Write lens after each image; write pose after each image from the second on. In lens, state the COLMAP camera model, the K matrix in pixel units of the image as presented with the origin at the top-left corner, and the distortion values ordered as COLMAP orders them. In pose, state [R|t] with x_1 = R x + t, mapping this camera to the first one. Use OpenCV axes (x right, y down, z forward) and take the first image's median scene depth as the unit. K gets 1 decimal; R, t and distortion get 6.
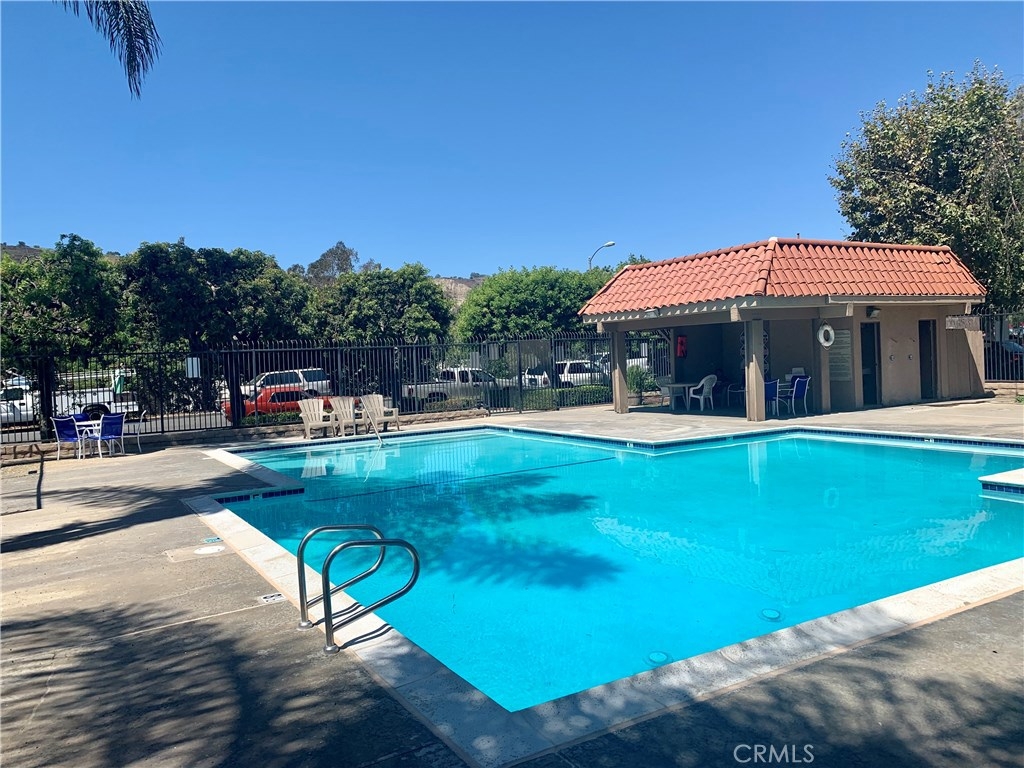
lens RADIAL K [[775.1, 0, 517.7], [0, 775.1, 391.4], [0, 0, 1]] dist [0.040453, -0.058337]
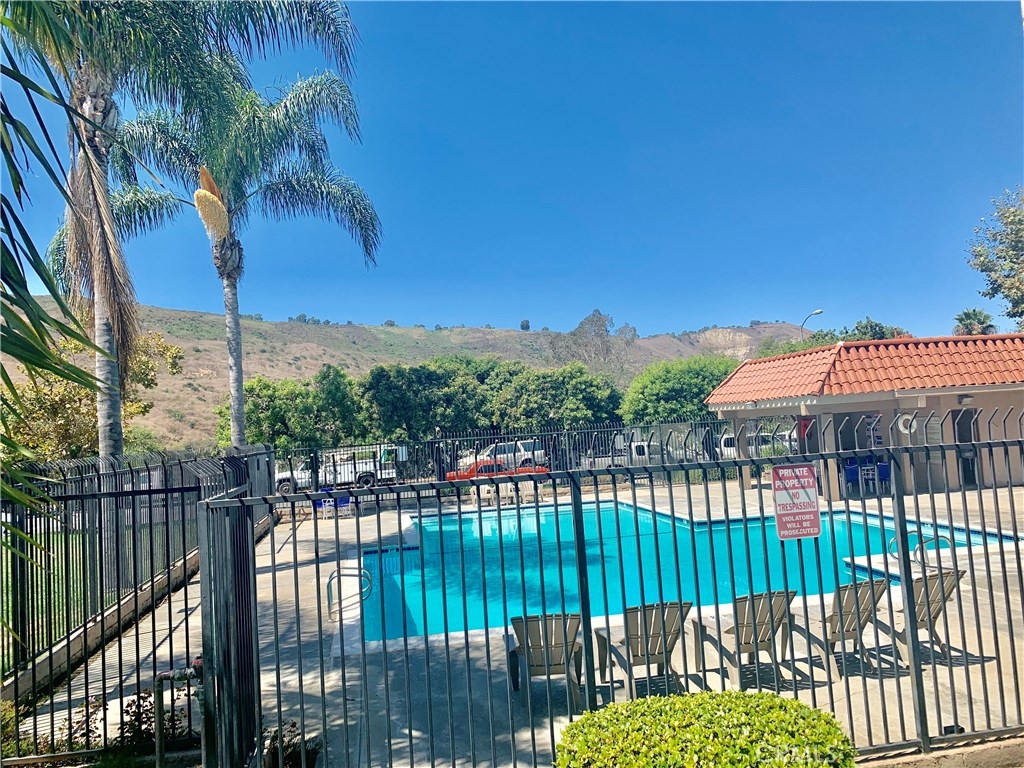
lens RADIAL K [[775.1, 0, 504.5], [0, 775.1, 376.7], [0, 0, 1]] dist [0.040453, -0.058337]
pose [[0.932330, -0.037206, -0.359689, 0.219046], [0.005461, 0.996028, -0.088873, -0.035862], [0.361567, 0.080895, 0.928830, -0.201934]]
